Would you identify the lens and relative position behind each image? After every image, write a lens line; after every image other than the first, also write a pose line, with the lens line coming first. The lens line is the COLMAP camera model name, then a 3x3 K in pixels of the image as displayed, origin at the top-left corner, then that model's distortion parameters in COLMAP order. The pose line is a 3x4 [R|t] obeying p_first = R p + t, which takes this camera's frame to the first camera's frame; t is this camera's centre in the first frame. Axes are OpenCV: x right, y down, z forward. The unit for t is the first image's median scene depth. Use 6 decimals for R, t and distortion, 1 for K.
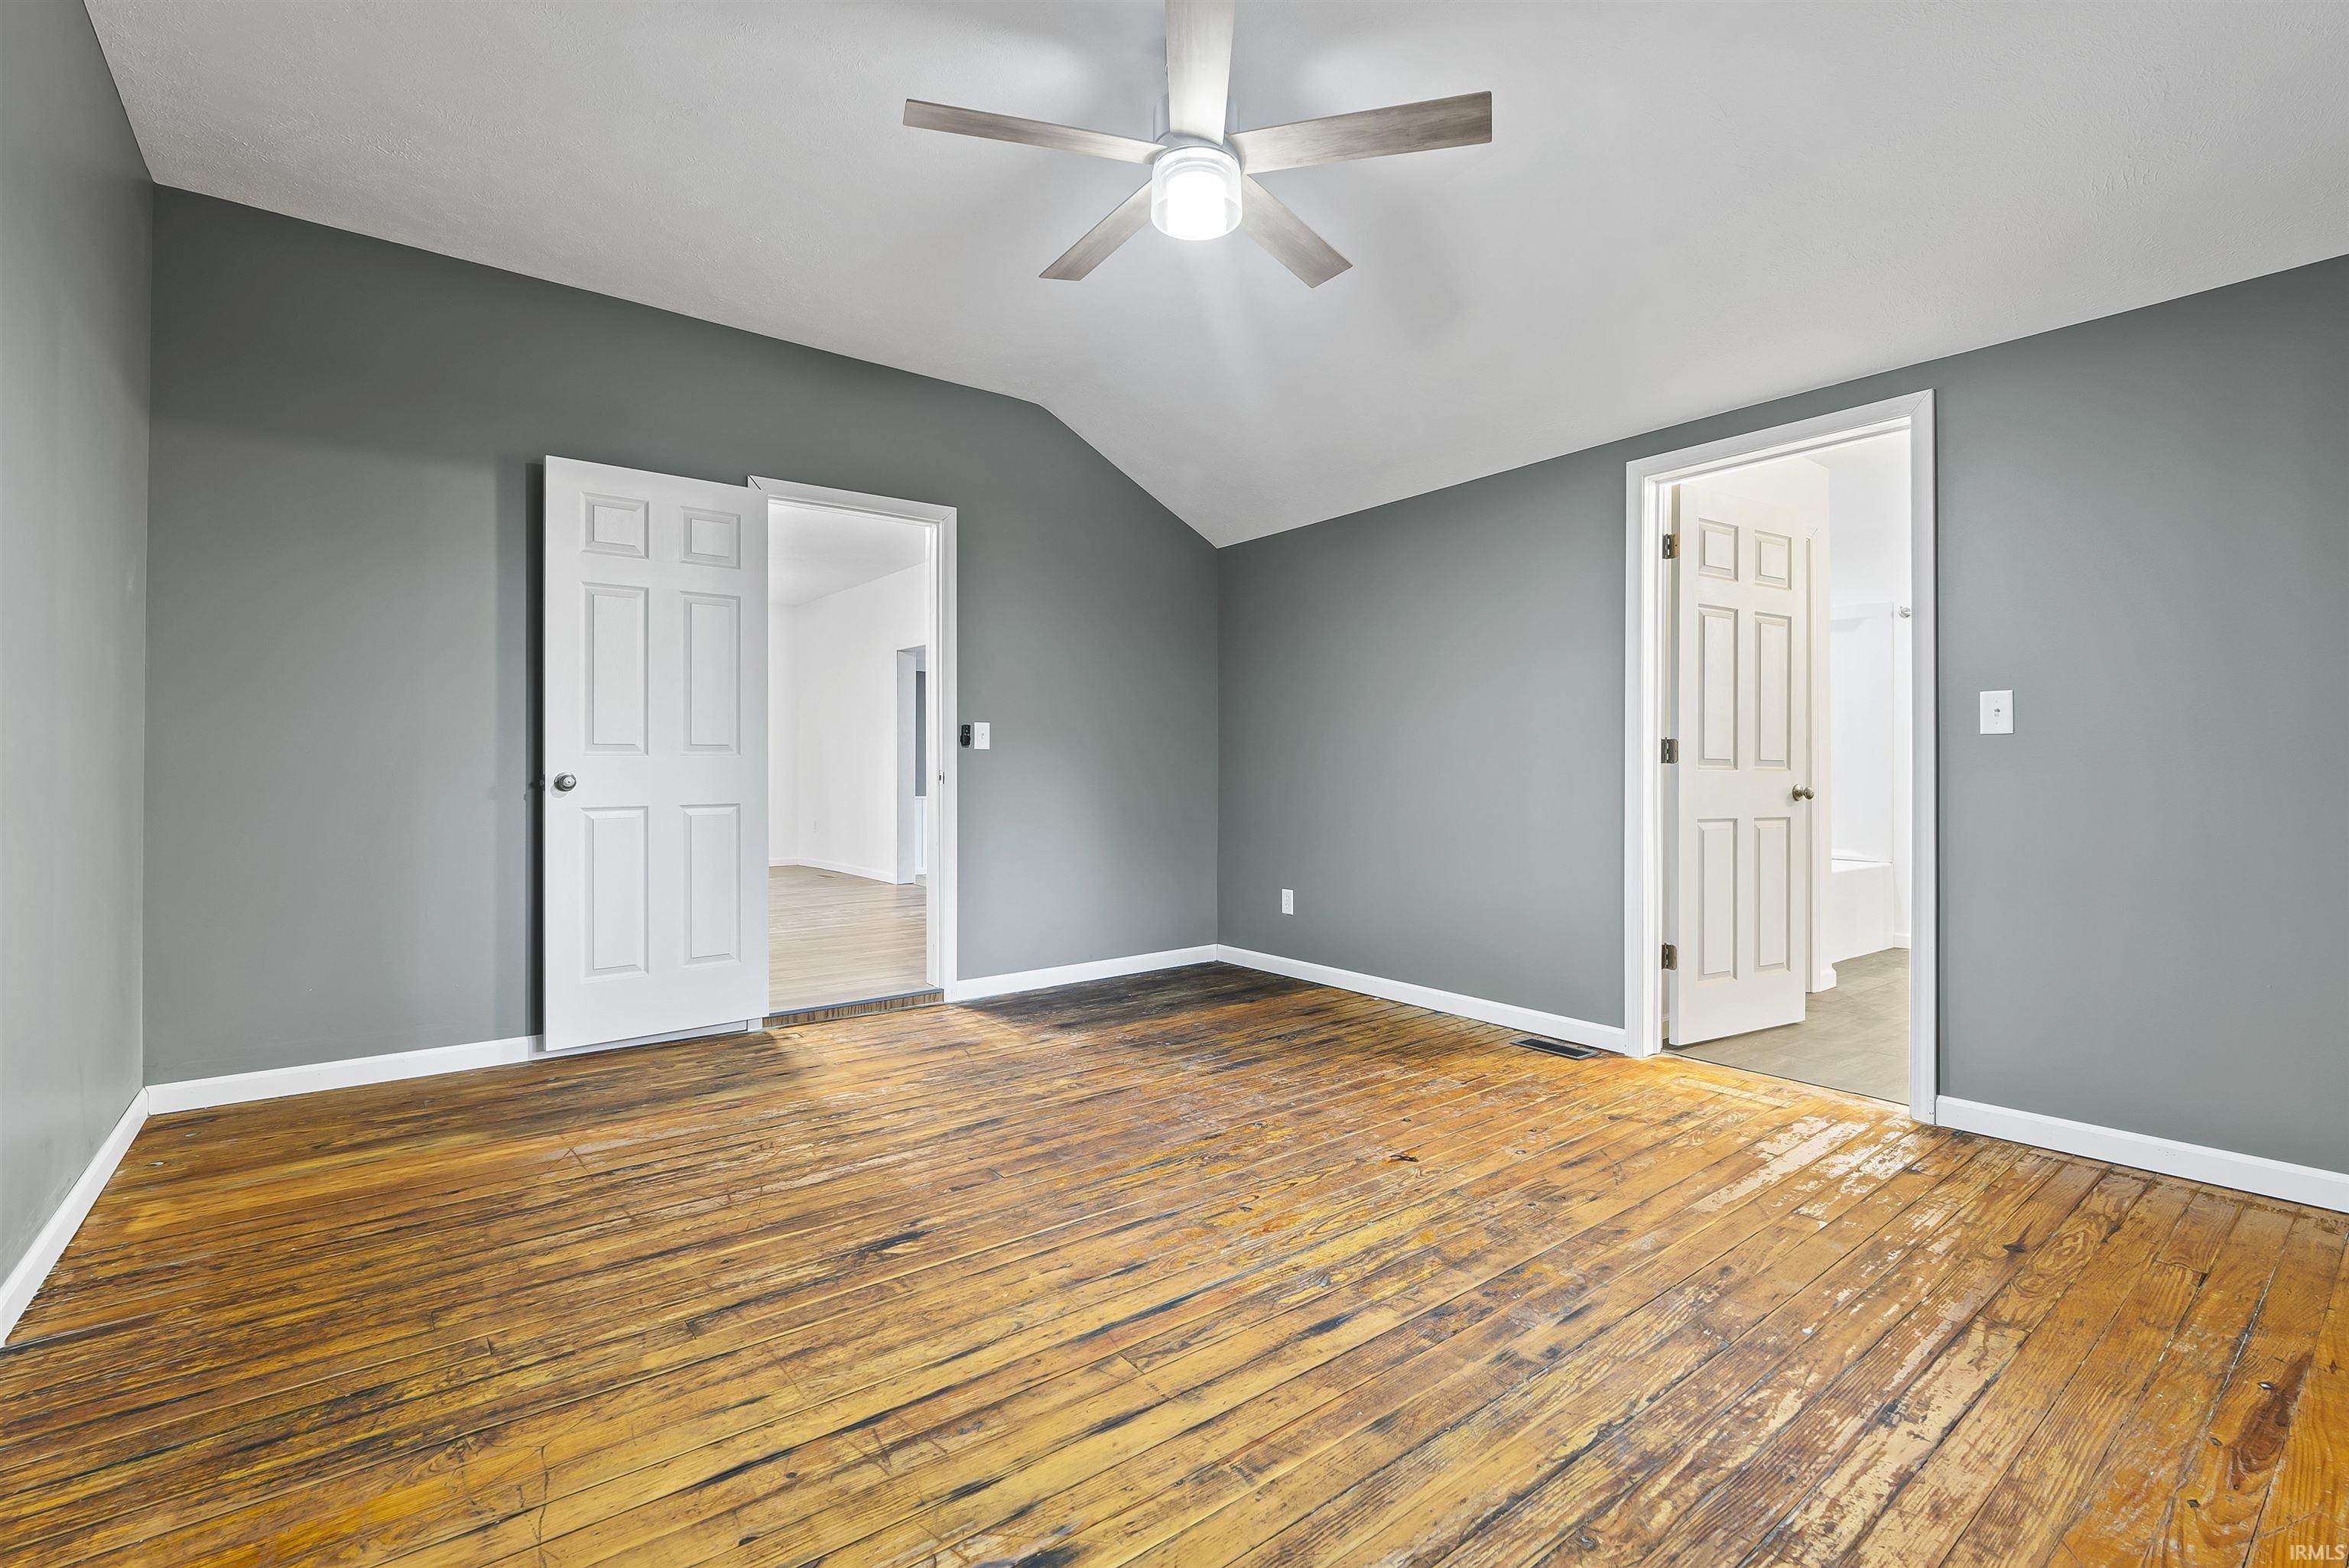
lens RADIAL K [[1062.9, 0, 1179.7], [0, 1062.9, 773.3], [0, 0, 1]] dist [-0.002563, 0.000401]
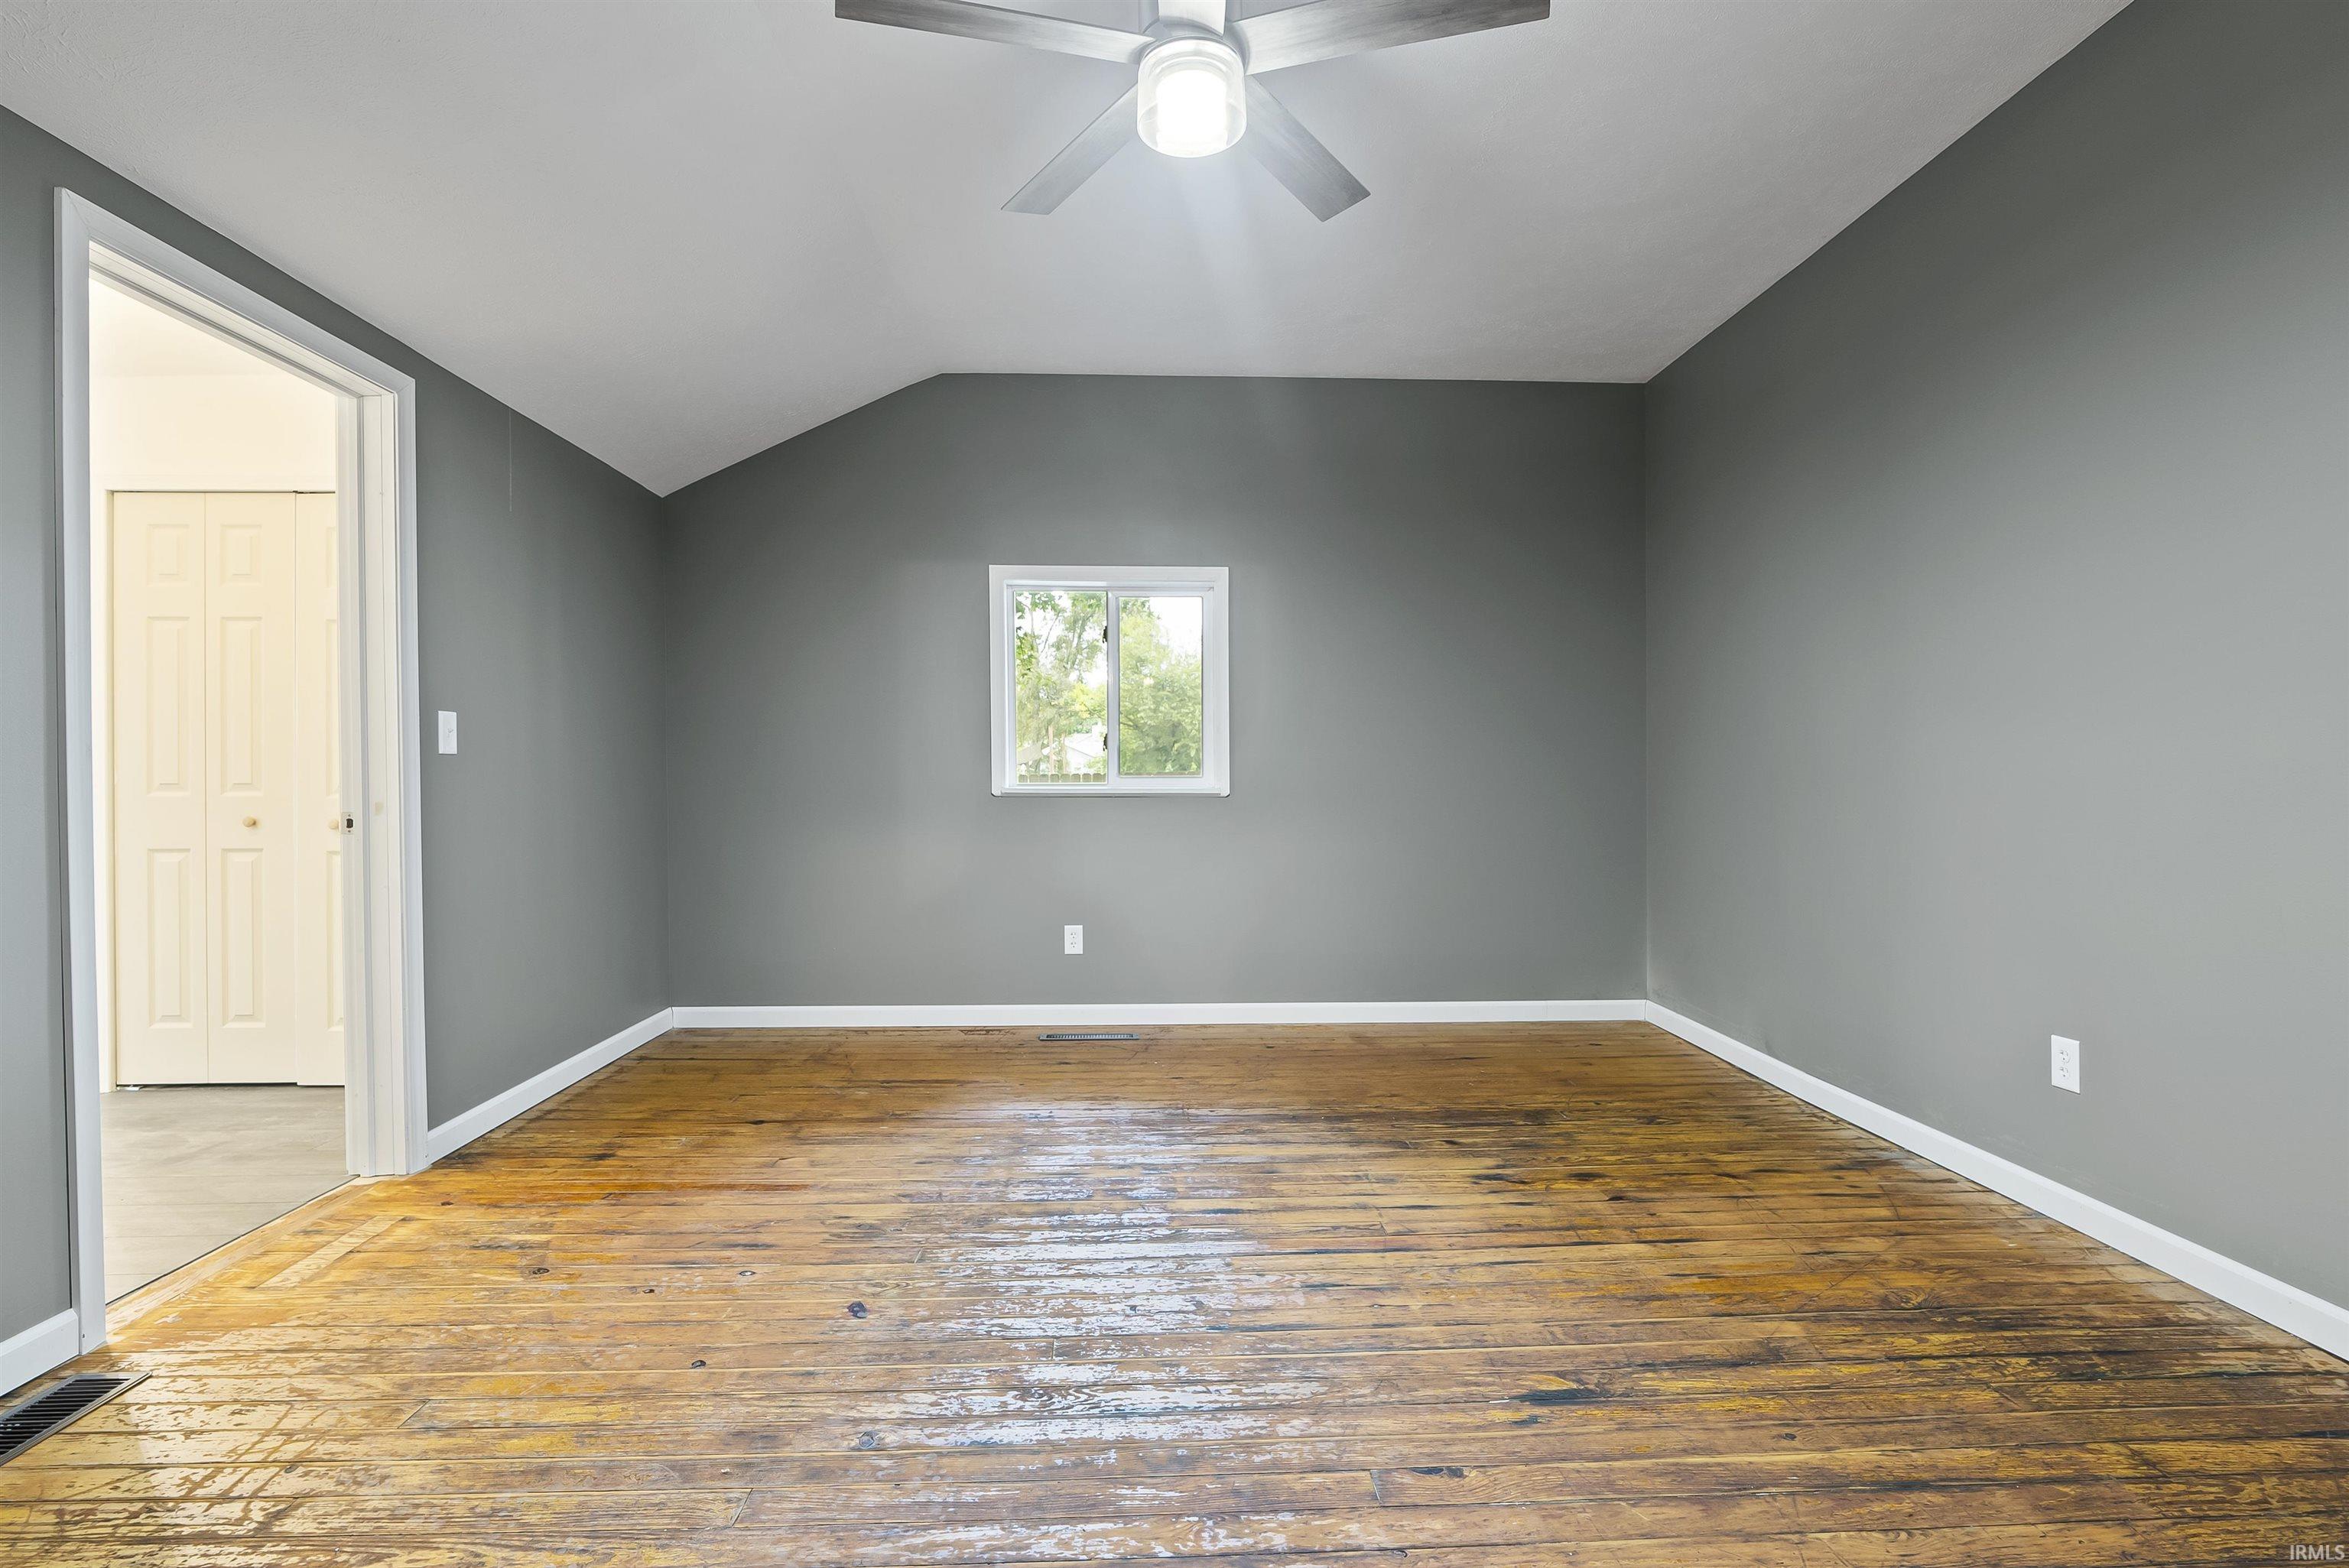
lens RADIAL K [[1062.9, 0, 1178.7], [0, 1062.9, 785.7], [0, 0, 1]] dist [-0.002563, 0.000401]
pose [[-0.812020, 0.000142, 0.583630, -0.566245], [0.007507, 0.999920, 0.010202, -0.016139], [-0.583581, 0.012665, -0.811956, 2.046201]]
